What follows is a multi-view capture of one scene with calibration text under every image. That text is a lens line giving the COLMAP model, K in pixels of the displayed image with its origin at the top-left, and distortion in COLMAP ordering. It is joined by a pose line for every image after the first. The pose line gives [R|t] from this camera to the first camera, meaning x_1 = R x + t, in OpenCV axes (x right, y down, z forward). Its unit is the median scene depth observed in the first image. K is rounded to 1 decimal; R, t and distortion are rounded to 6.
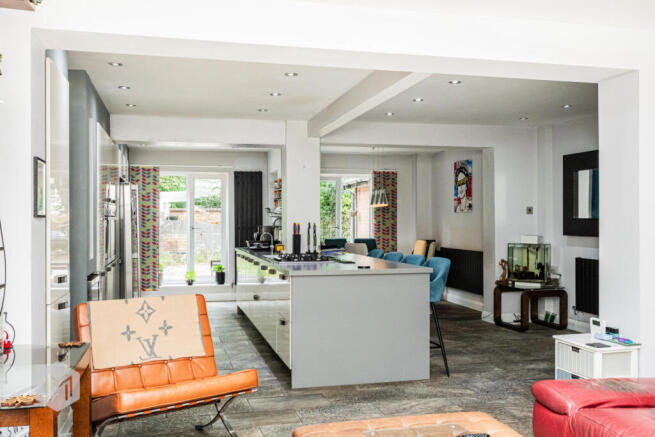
lens RADIAL K [[629.1, 0, 327.5], [0, 629.1, 218.5], [0, 0, 1]] dist [0.000076, 0.001112]
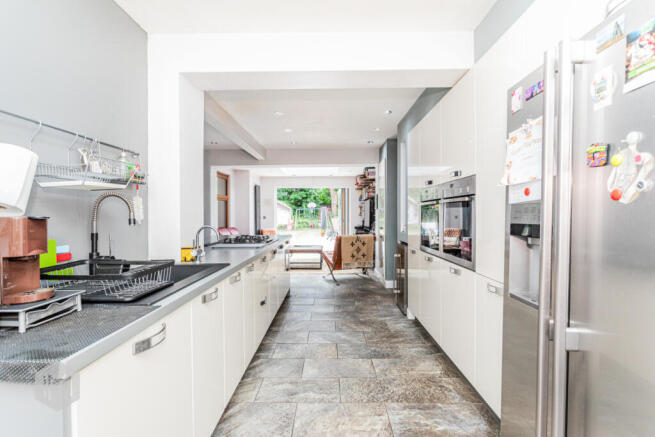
lens RADIAL K [[314.2, 0, 327.5], [0, 314.2, 218.5], [0, 0, 1]] dist [-0.021303, 0.000879]
pose [[-0.968498, -0.000730, 0.249019, -0.220304], [0.002984, 0.999890, 0.014535, 0.009721], [-0.249002, 0.014820, -0.968390, 1.025726]]
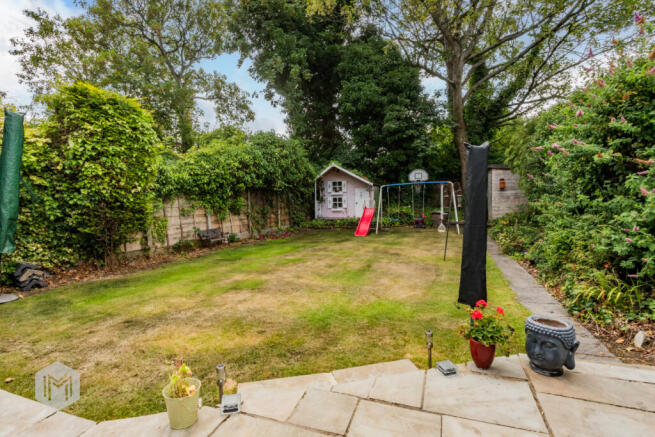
lens RADIAL K [[314.2, 0, 327.5], [0, 314.2, 218.5], [0, 0, 1]] dist [-0.021303, 0.000879]
pose [[-0.826361, -0.017030, 0.562883, 0.276903], [0.016905, 0.998342, 0.055023, 0.027542], [-0.562887, 0.054984, -0.824703, -0.644686]]
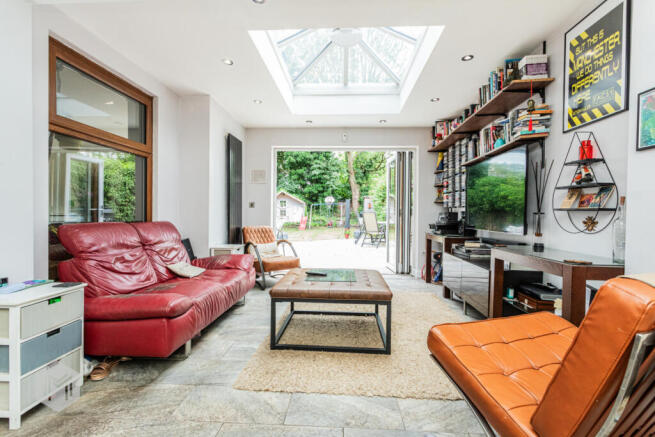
lens RADIAL K [[314.6, 0, 327.5], [0, 314.6, 218.5], [0, 0, 1]] dist [0.002951, 0.000364]
pose [[-0.956149, -0.015792, 0.292456, -0.037905], [-0.011498, 0.999799, 0.016395, 0.035336], [-0.292656, 0.012313, -0.956138, 0.534979]]
